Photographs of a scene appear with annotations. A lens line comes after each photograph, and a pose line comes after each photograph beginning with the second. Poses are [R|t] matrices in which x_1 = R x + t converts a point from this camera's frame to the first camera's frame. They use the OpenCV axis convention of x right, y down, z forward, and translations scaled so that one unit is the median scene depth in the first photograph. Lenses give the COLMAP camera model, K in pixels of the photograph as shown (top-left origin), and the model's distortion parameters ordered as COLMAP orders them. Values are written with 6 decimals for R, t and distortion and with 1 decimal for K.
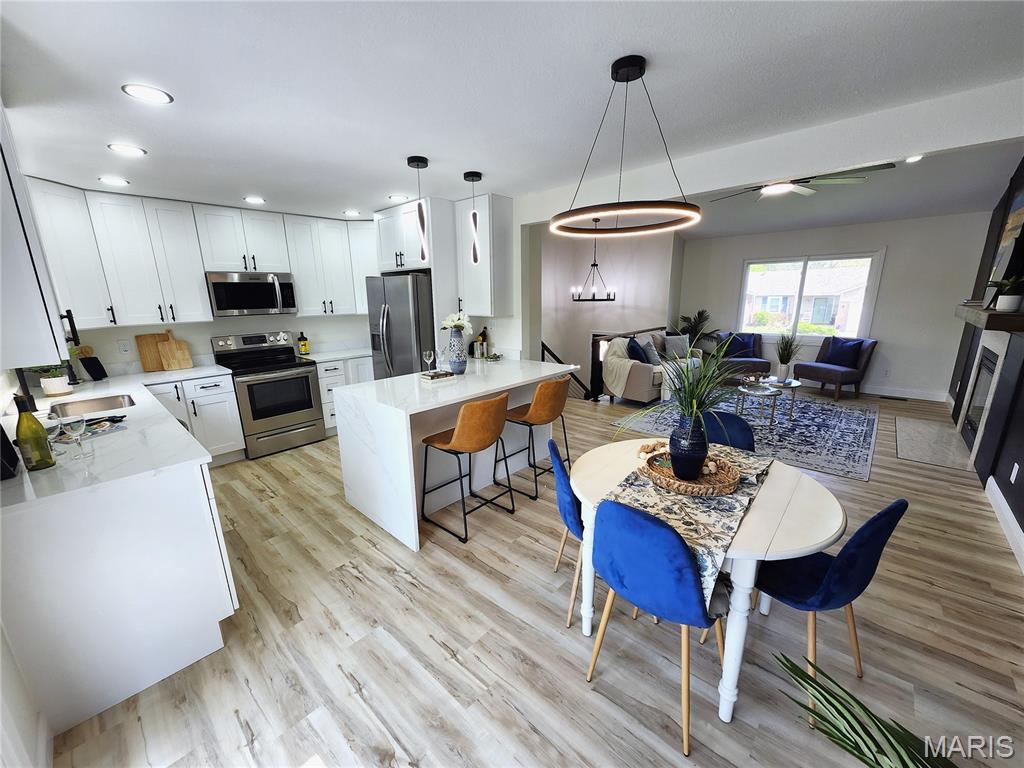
lens RADIAL K [[405.0, 0, 511.4], [0, 405.0, 389.3], [0, 0, 1]] dist [0.001879, -0.000544]
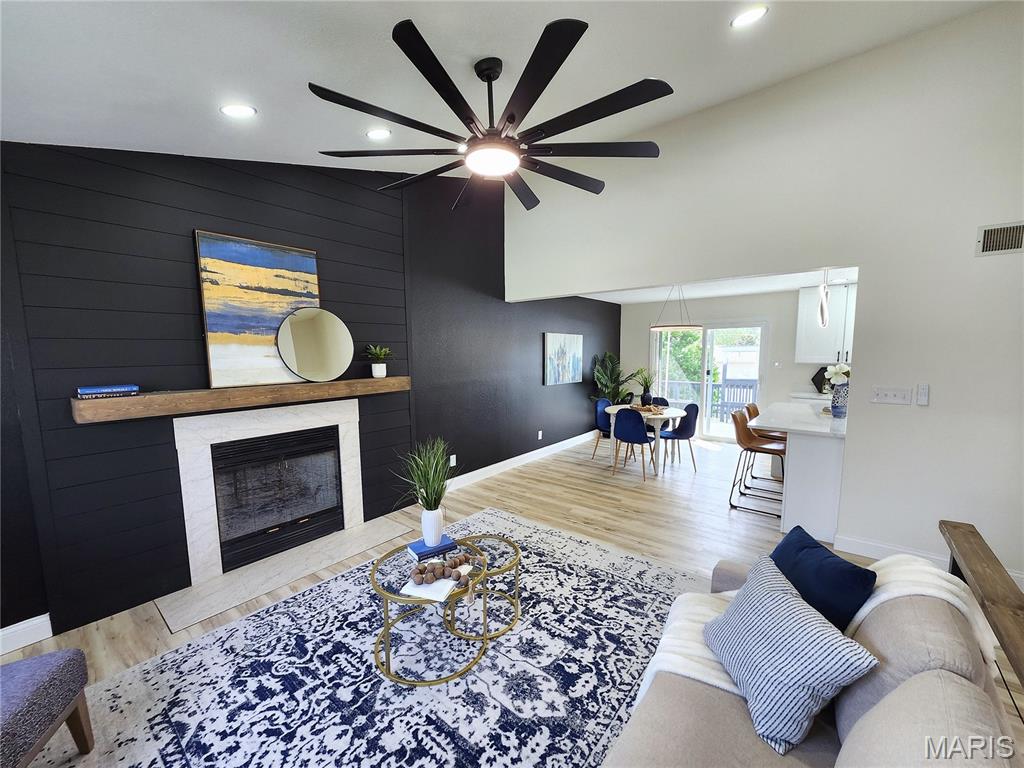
lens RADIAL K [[405.0, 0, 513.4], [0, 405.0, 389.3], [0, 0, 1]] dist [0.001879, -0.000544]
pose [[-0.998287, 0.027054, -0.051869, 0.623303], [0.008174, 0.942452, 0.334242, -0.377462], [0.057926, 0.333245, -0.941059, 1.480957]]
